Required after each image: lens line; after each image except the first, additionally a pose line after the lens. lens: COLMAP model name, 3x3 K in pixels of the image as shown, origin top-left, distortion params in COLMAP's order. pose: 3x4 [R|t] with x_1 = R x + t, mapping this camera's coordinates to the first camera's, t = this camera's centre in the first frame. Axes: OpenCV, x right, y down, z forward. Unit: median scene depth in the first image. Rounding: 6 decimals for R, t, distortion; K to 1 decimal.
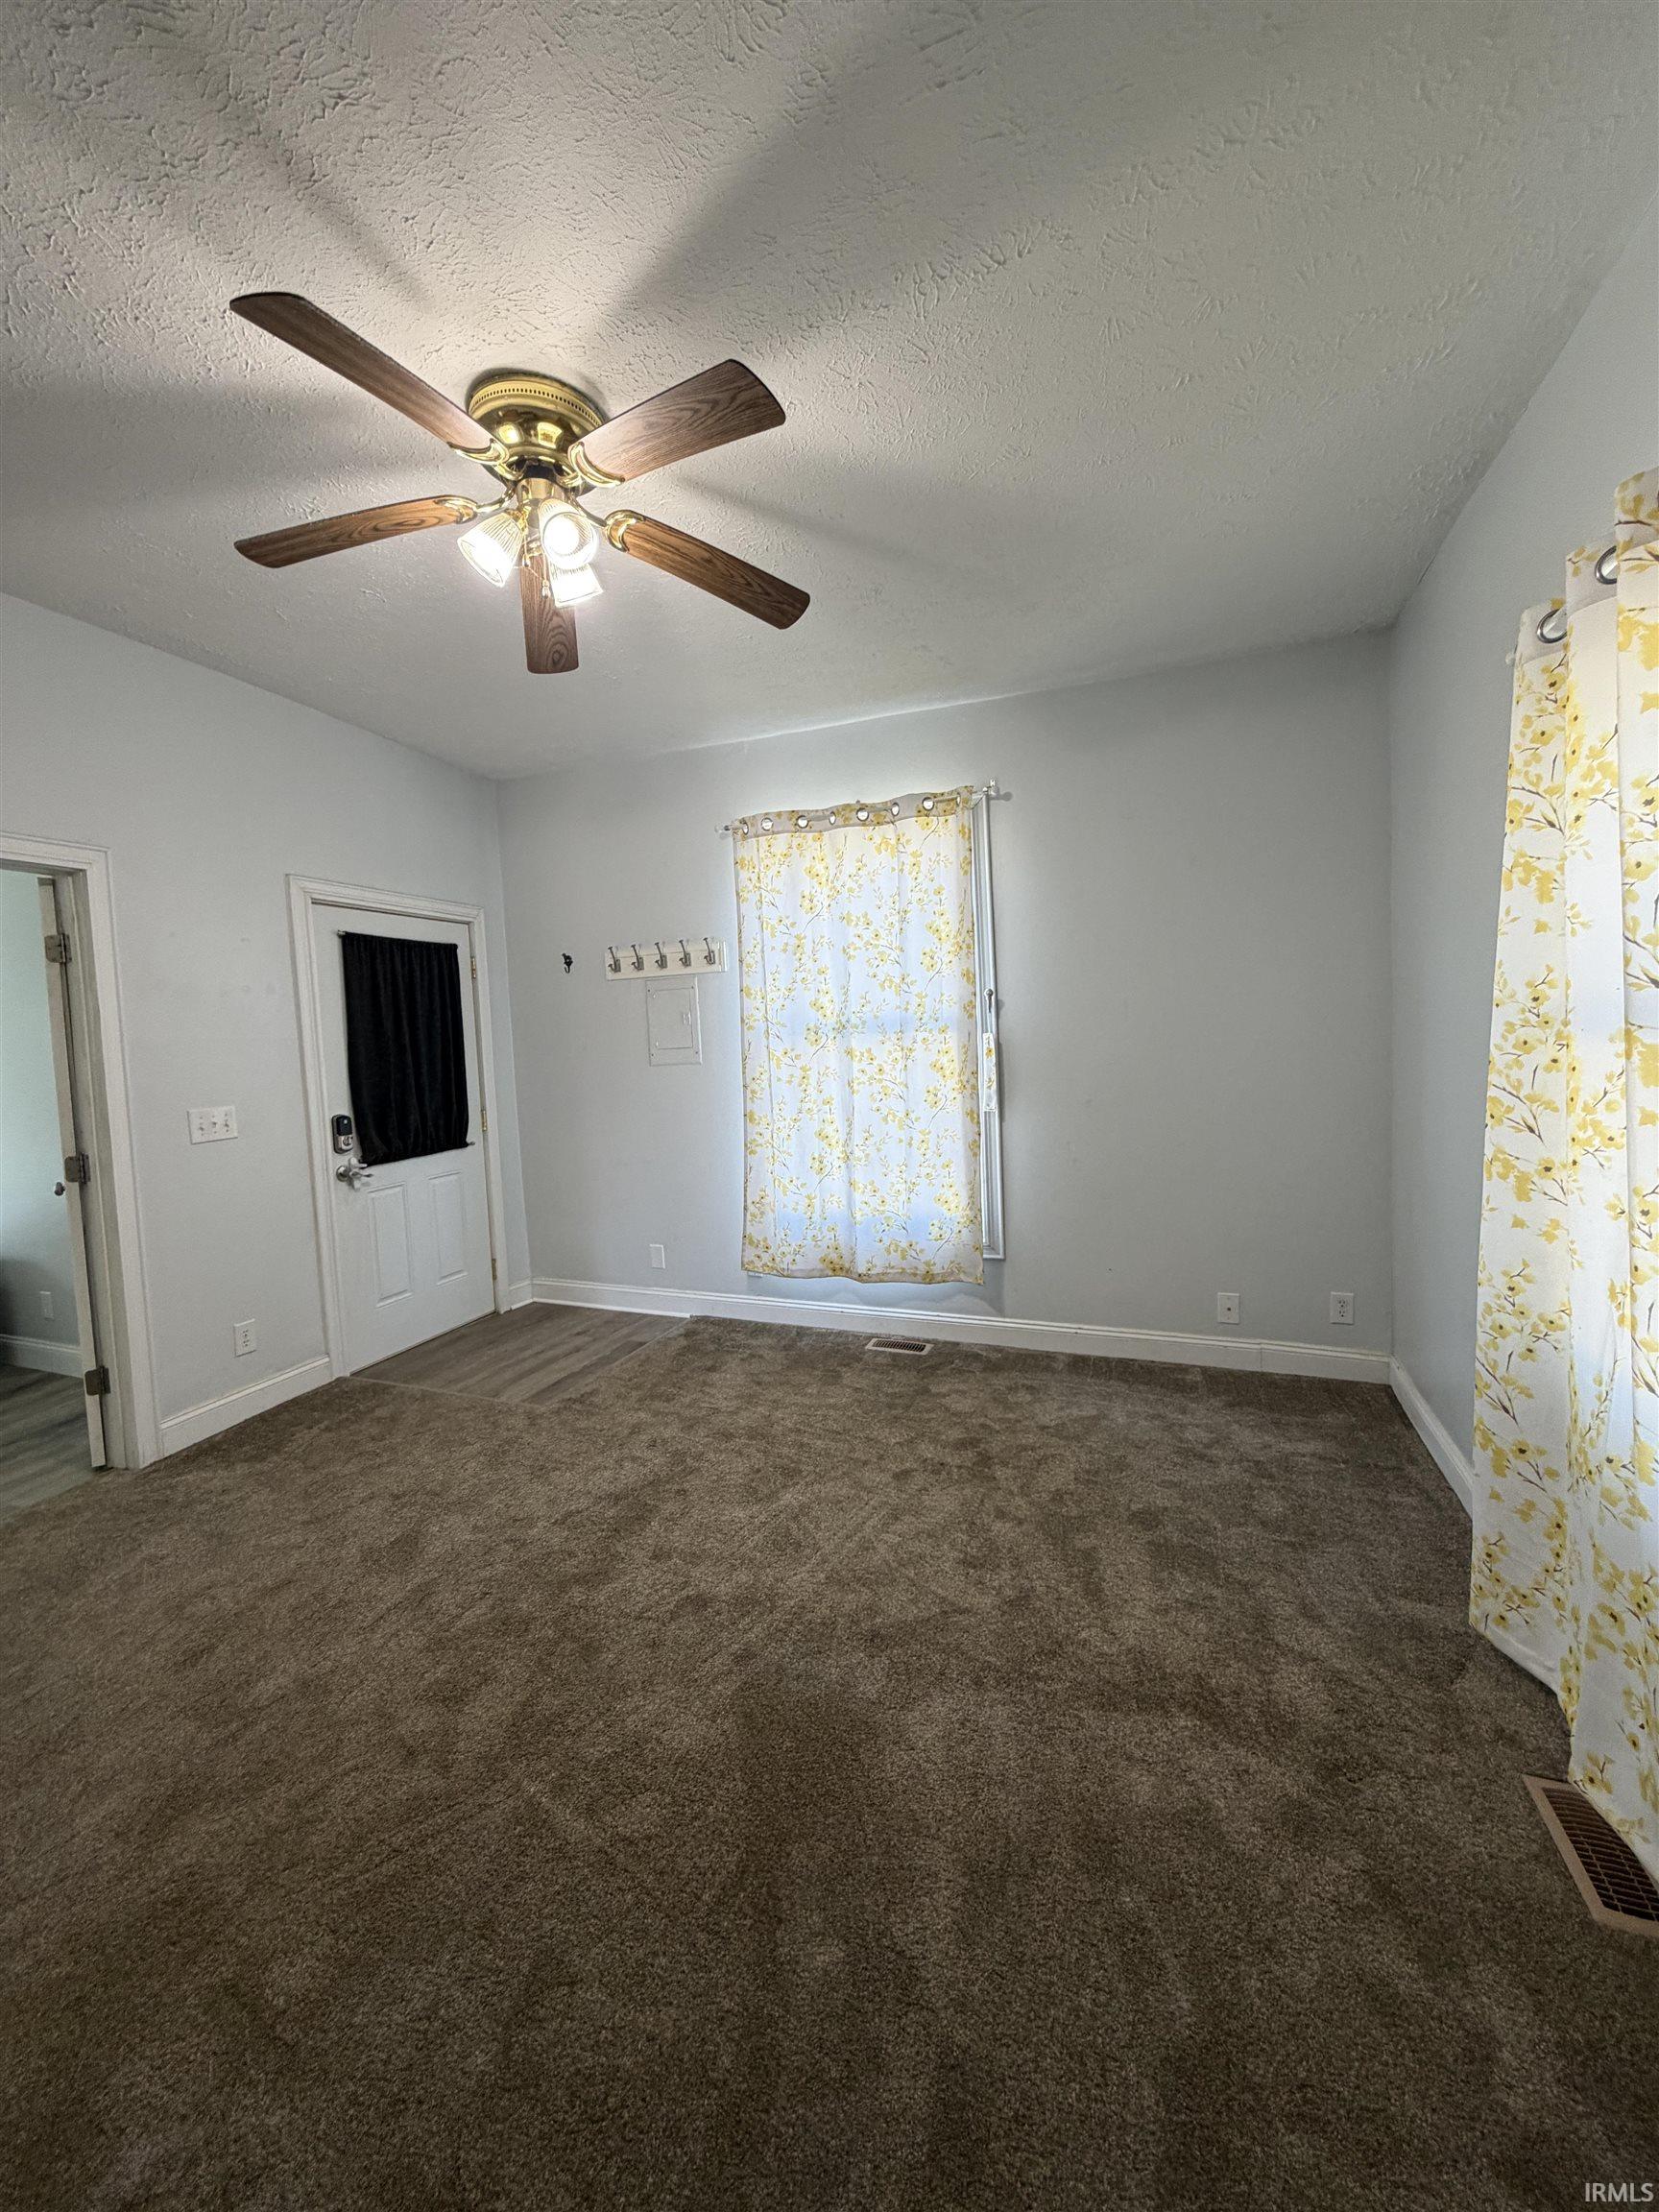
lens RADIAL K [[879.1, 0, 833.4], [0, 879.1, 1090.3], [0, 0, 1]] dist [-0.005355, -0.000287]
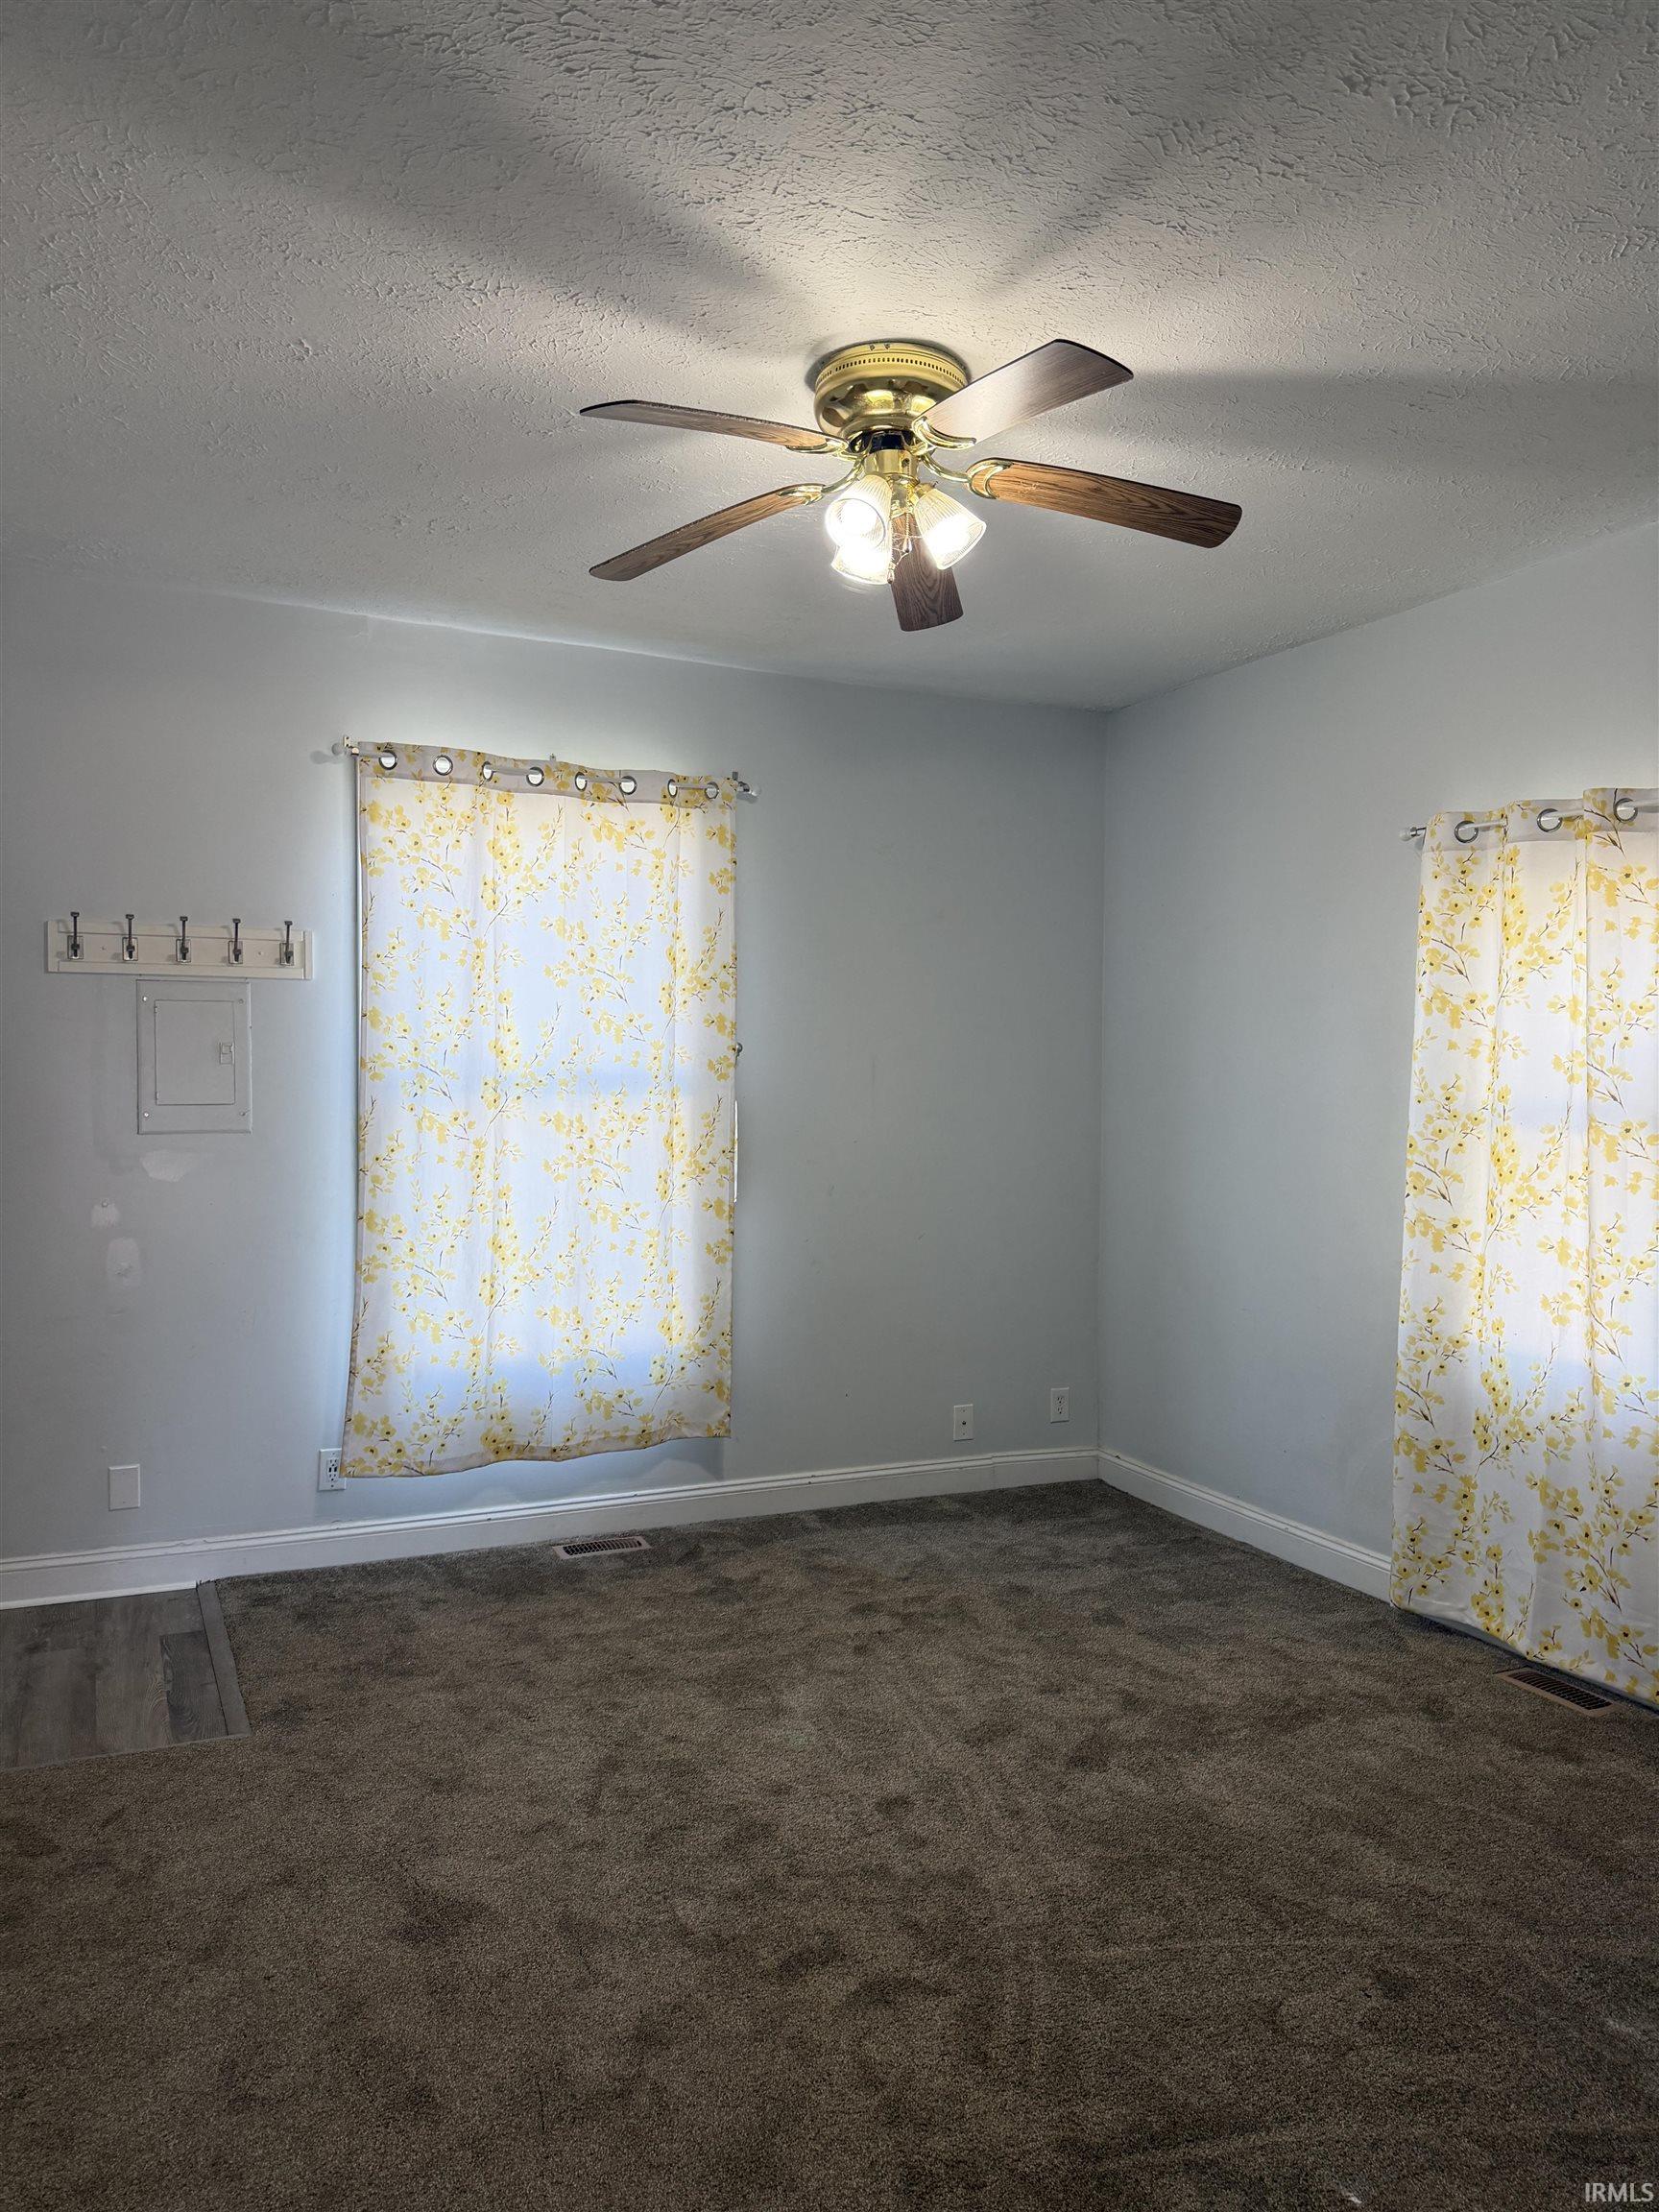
lens RADIAL K [[1545.9, 0, 821.3], [0, 1545.9, 1106.4], [0, 0, 1]] dist [0.125987, -0.221731]
pose [[0.695229, 0.029932, 0.718165, -0.738989], [0.008805, 0.998703, -0.050148, 0.009028], [-0.718735, 0.041188, 0.694063, 0.011024]]
